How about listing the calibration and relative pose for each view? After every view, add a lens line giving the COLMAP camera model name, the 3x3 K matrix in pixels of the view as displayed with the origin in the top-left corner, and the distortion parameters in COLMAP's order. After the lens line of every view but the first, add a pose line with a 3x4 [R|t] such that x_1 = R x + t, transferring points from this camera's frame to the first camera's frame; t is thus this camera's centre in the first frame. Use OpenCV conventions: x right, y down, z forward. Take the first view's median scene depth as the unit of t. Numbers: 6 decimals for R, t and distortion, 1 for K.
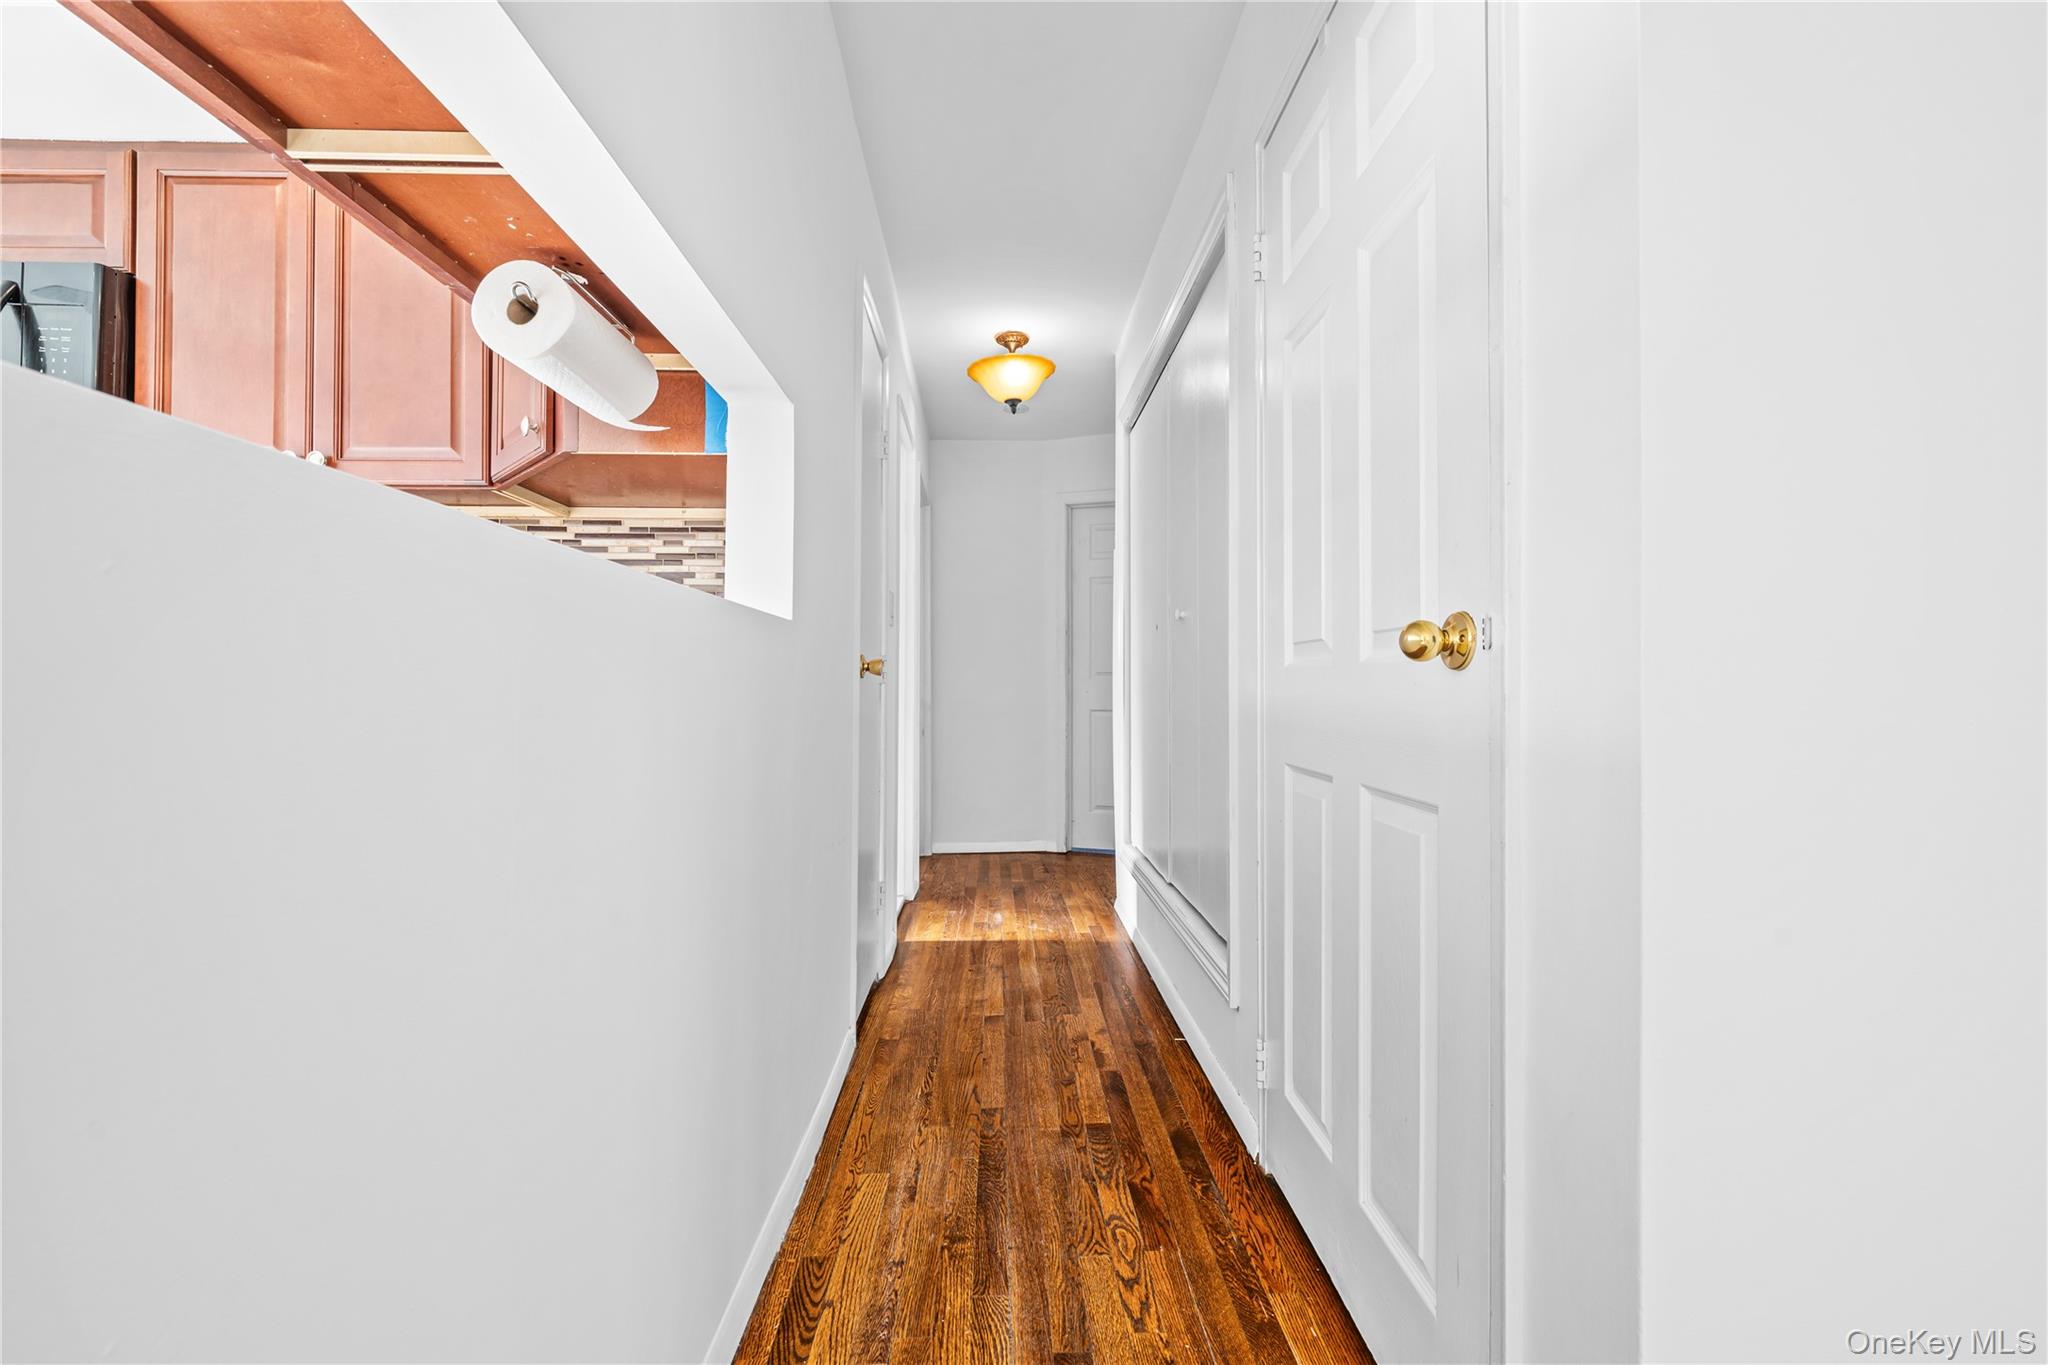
lens RADIAL K [[837.4, 0, 1025.7], [0, 837.4, 683.3], [0, 0, 1]] dist [0.005854, 0.000024]
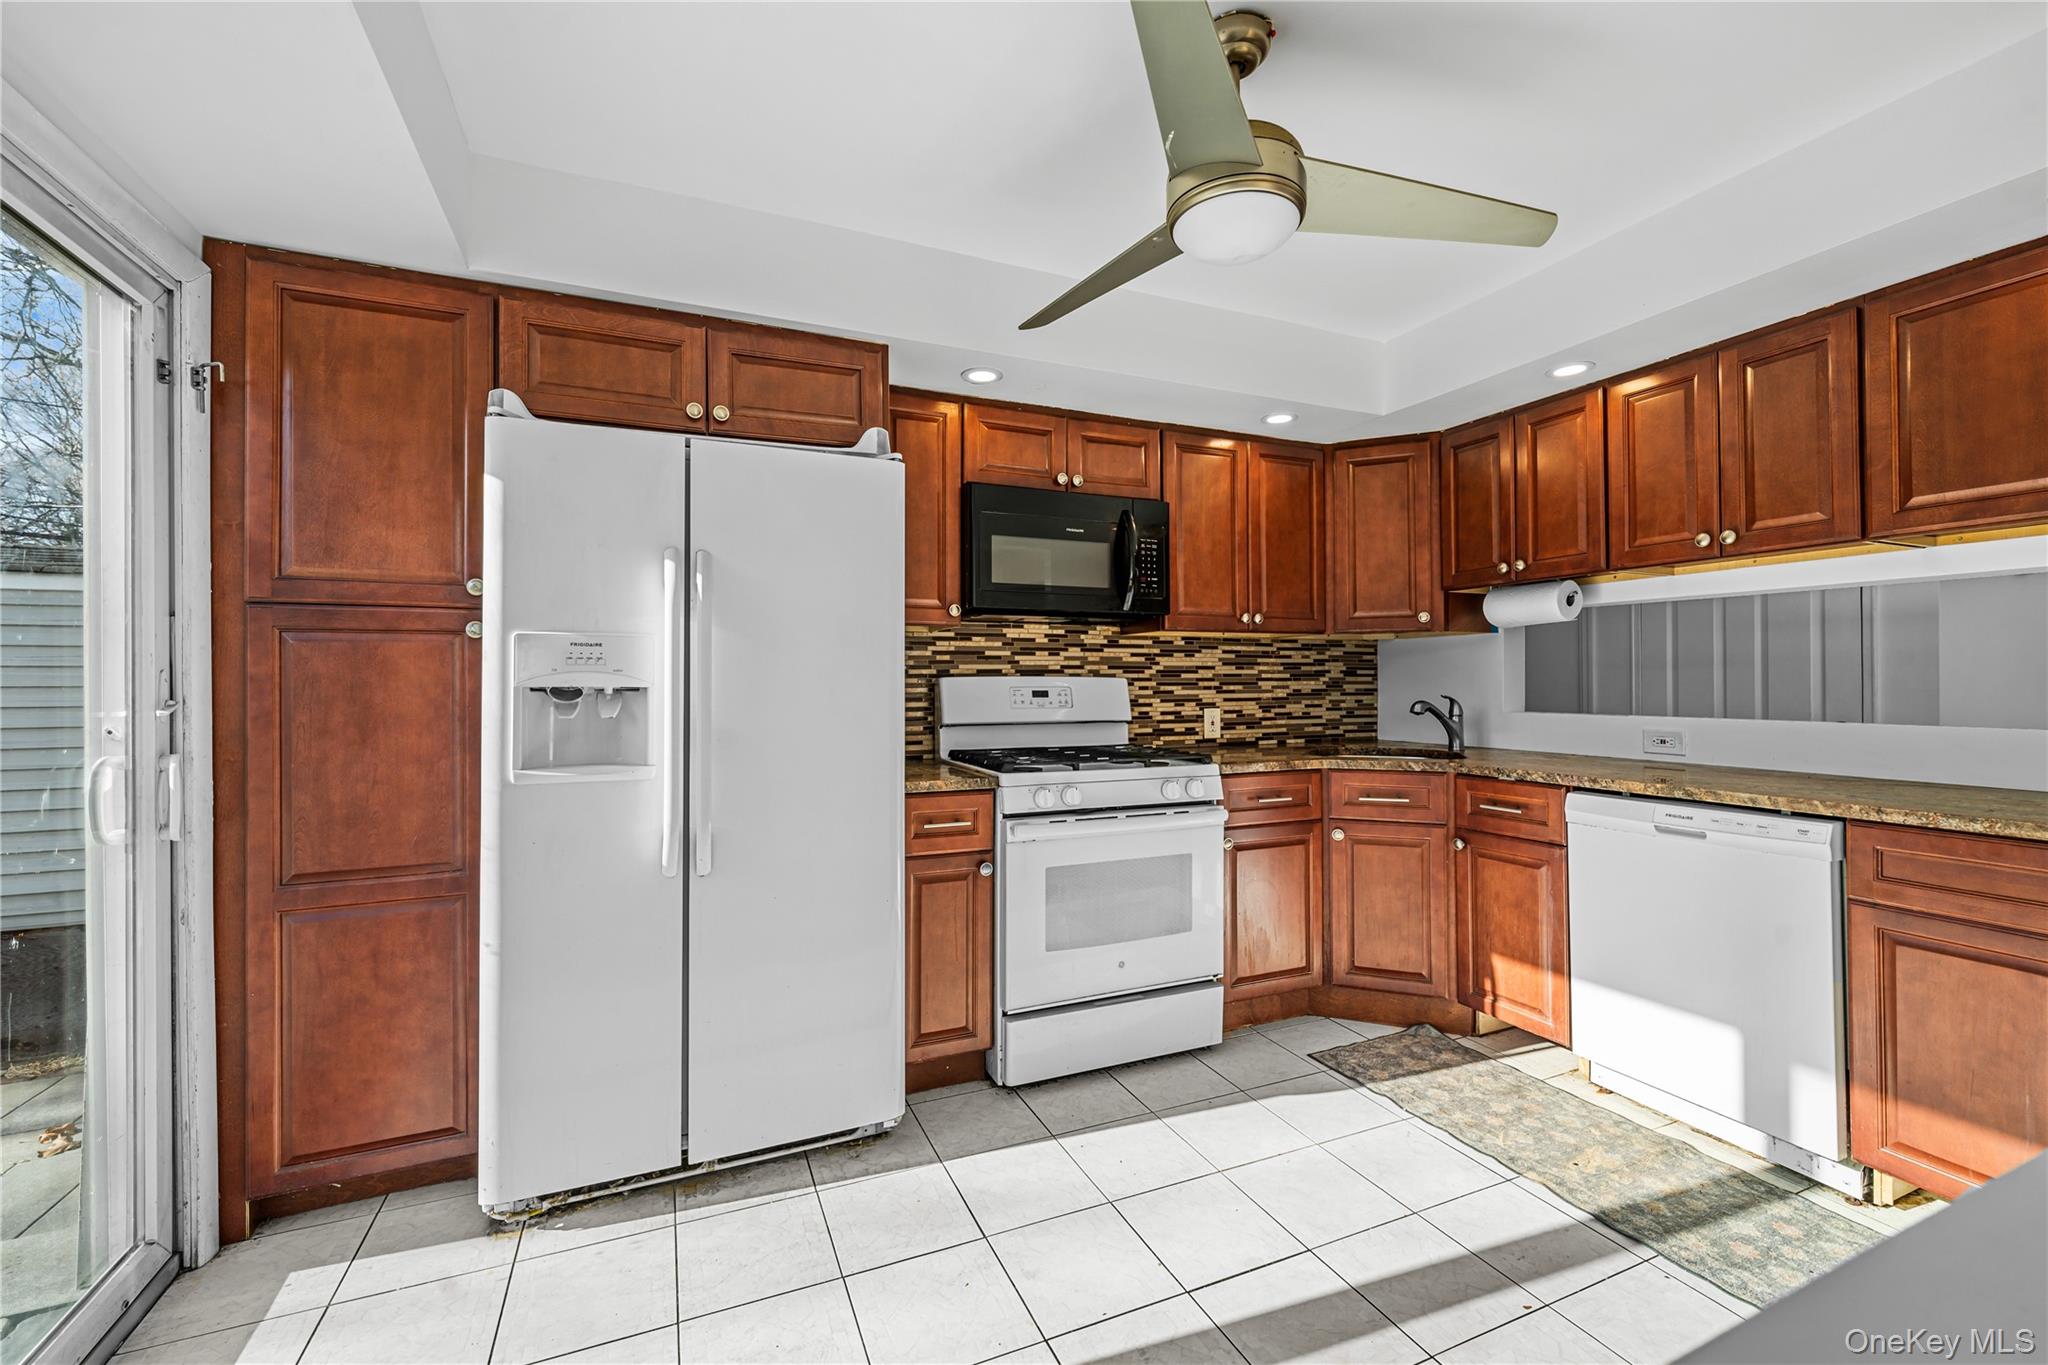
lens RADIAL K [[837.4, 0, 1025.7], [0, 837.4, 683.3], [0, 0, 1]] dist [0.005854, 0.000024]
pose [[0.929508, -0.002796, 0.368791, -1.633039], [0.001572, 0.999992, 0.003619, -0.112844], [-0.368799, -0.002784, 0.929505, -0.385339]]
